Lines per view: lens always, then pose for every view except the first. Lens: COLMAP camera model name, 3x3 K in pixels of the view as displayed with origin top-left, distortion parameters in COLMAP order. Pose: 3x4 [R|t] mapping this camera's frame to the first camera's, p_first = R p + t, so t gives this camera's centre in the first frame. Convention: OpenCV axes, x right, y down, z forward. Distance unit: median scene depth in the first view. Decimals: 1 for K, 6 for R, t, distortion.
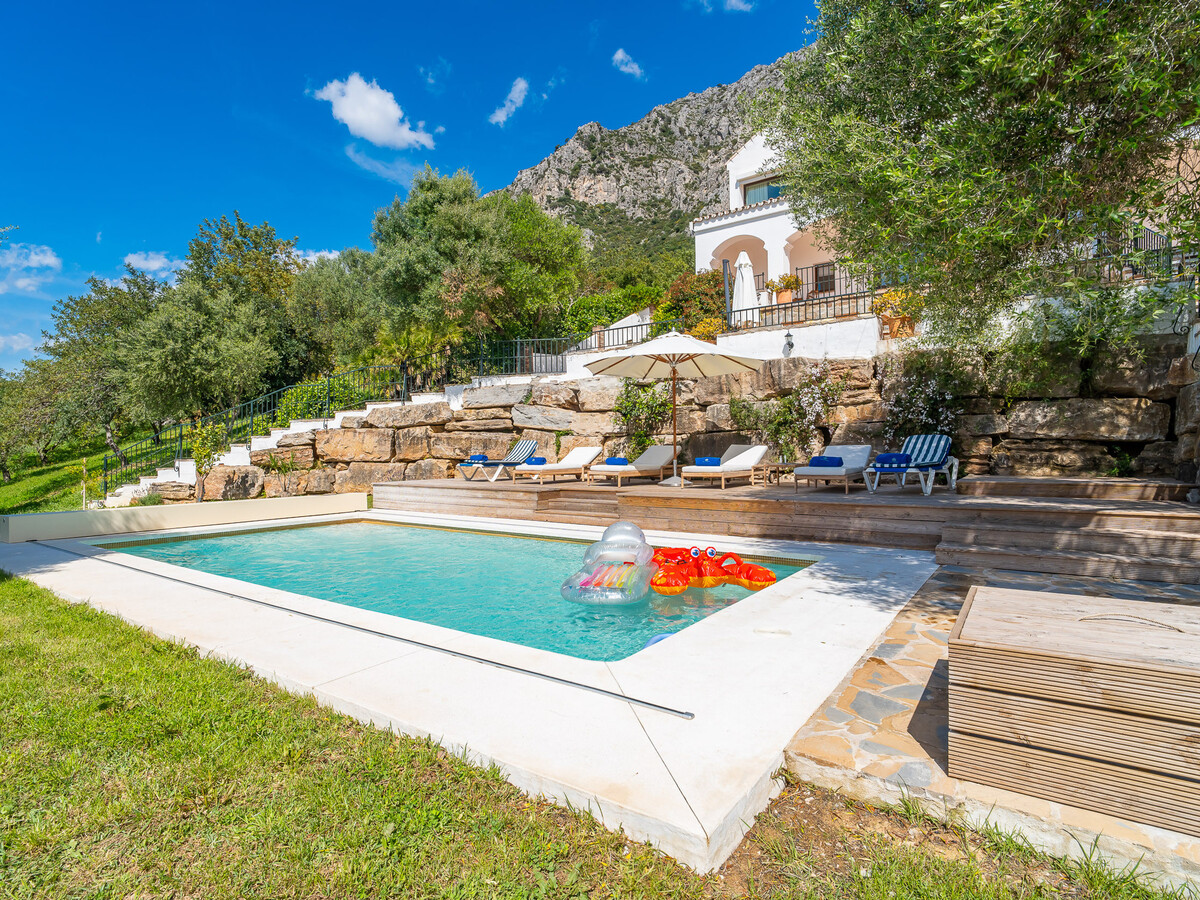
lens RADIAL K [[630.9, 0, 598.6], [0, 630.9, 444.5], [0, 0, 1]] dist [-0.006152, -0.000158]
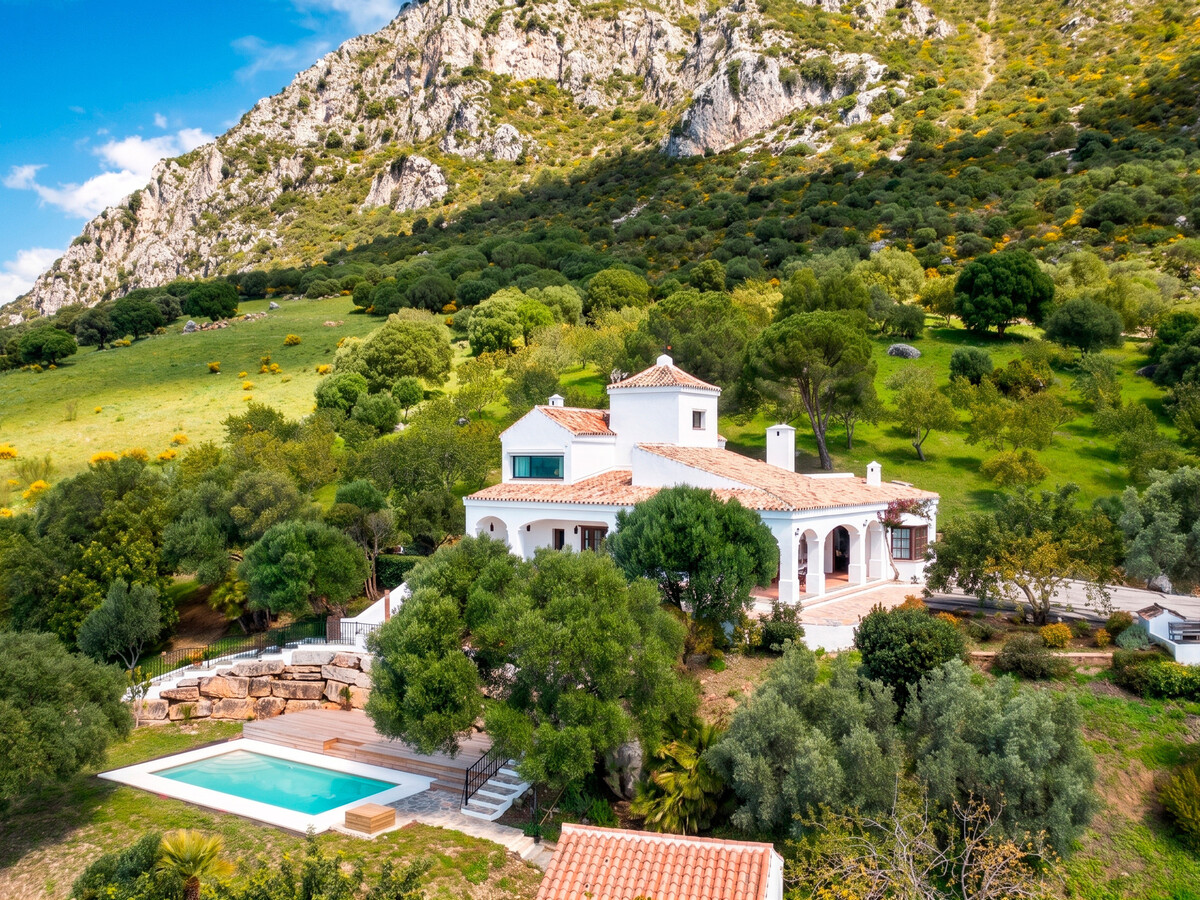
lens RADIAL K [[1081.4, 0, 592.8], [0, 1081.4, 449.1], [0, 0, 1]] dist [-0.022572, -0.002243]
pose [[0.998540, 0.013269, 0.052363, 0.419167], [-0.013163, 0.999911, -0.002360, -0.631890], [-0.052389, 0.001668, 0.998625, -1.875095]]
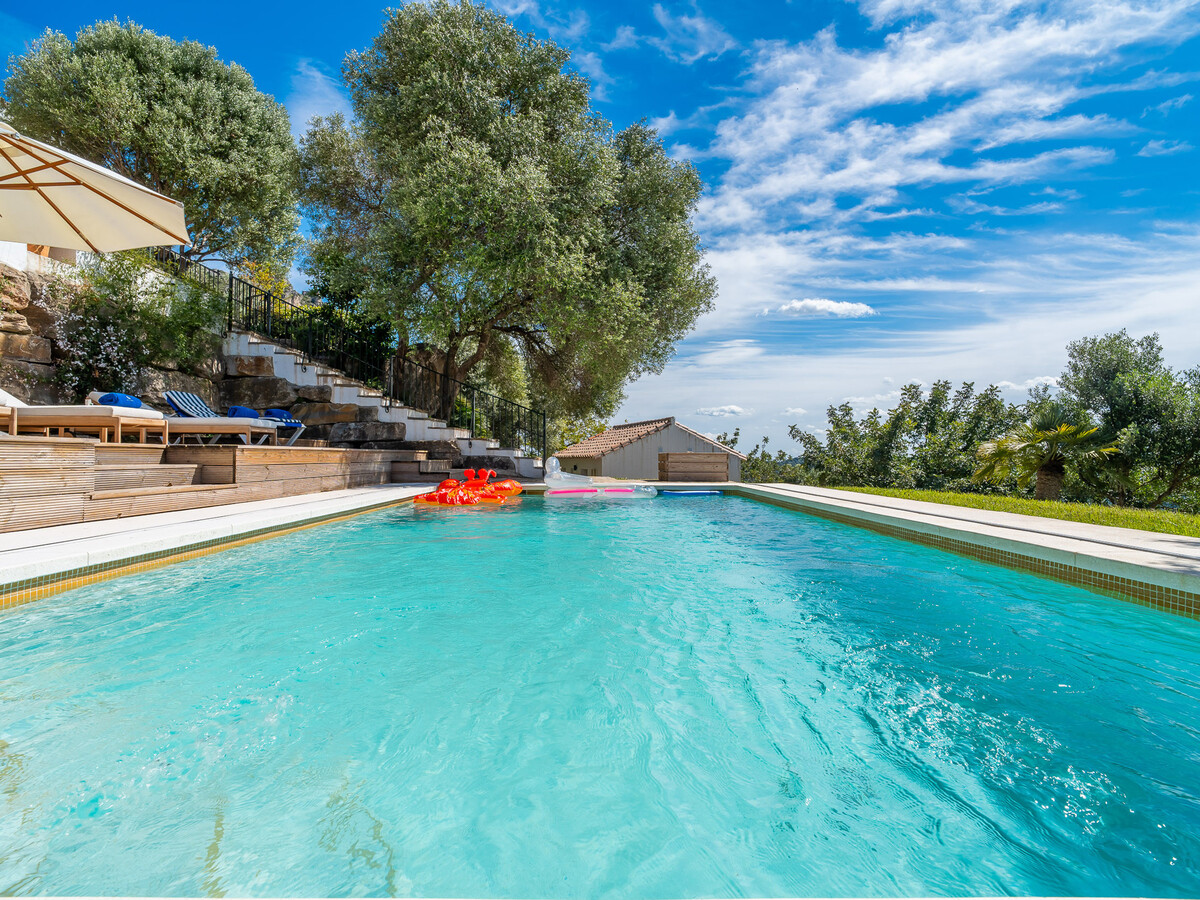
lens RADIAL K [[649.3, 0, 602.9], [0, 649.3, 464.8], [0, 0, 1]] dist [-0.011695, 0.005790]
pose [[-0.579532, 0.002445, 0.814946, -0.395878], [-0.001342, 0.999991, -0.003954, 0.060678], [-0.814949, -0.003385, -0.579523, 0.646003]]
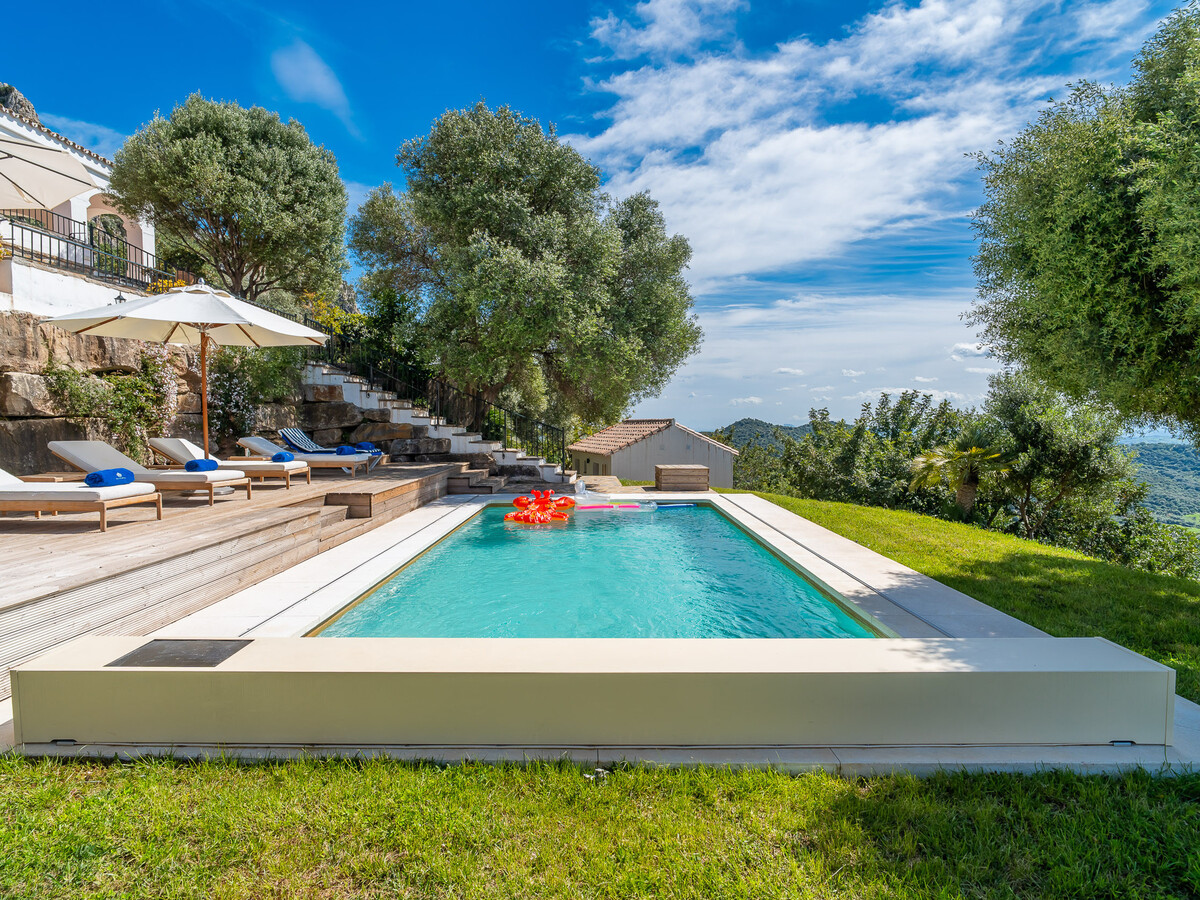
lens RADIAL K [[672.1, 0, 599.0], [0, 672.1, 456.0], [0, 0, 1]] dist [0.013087, 0.001093]
pose [[-0.559386, -0.029008, 0.828400, -0.576823], [0.002524, 0.999323, 0.036698, -0.004526], [-0.828904, 0.022619, -0.558934, 0.766157]]
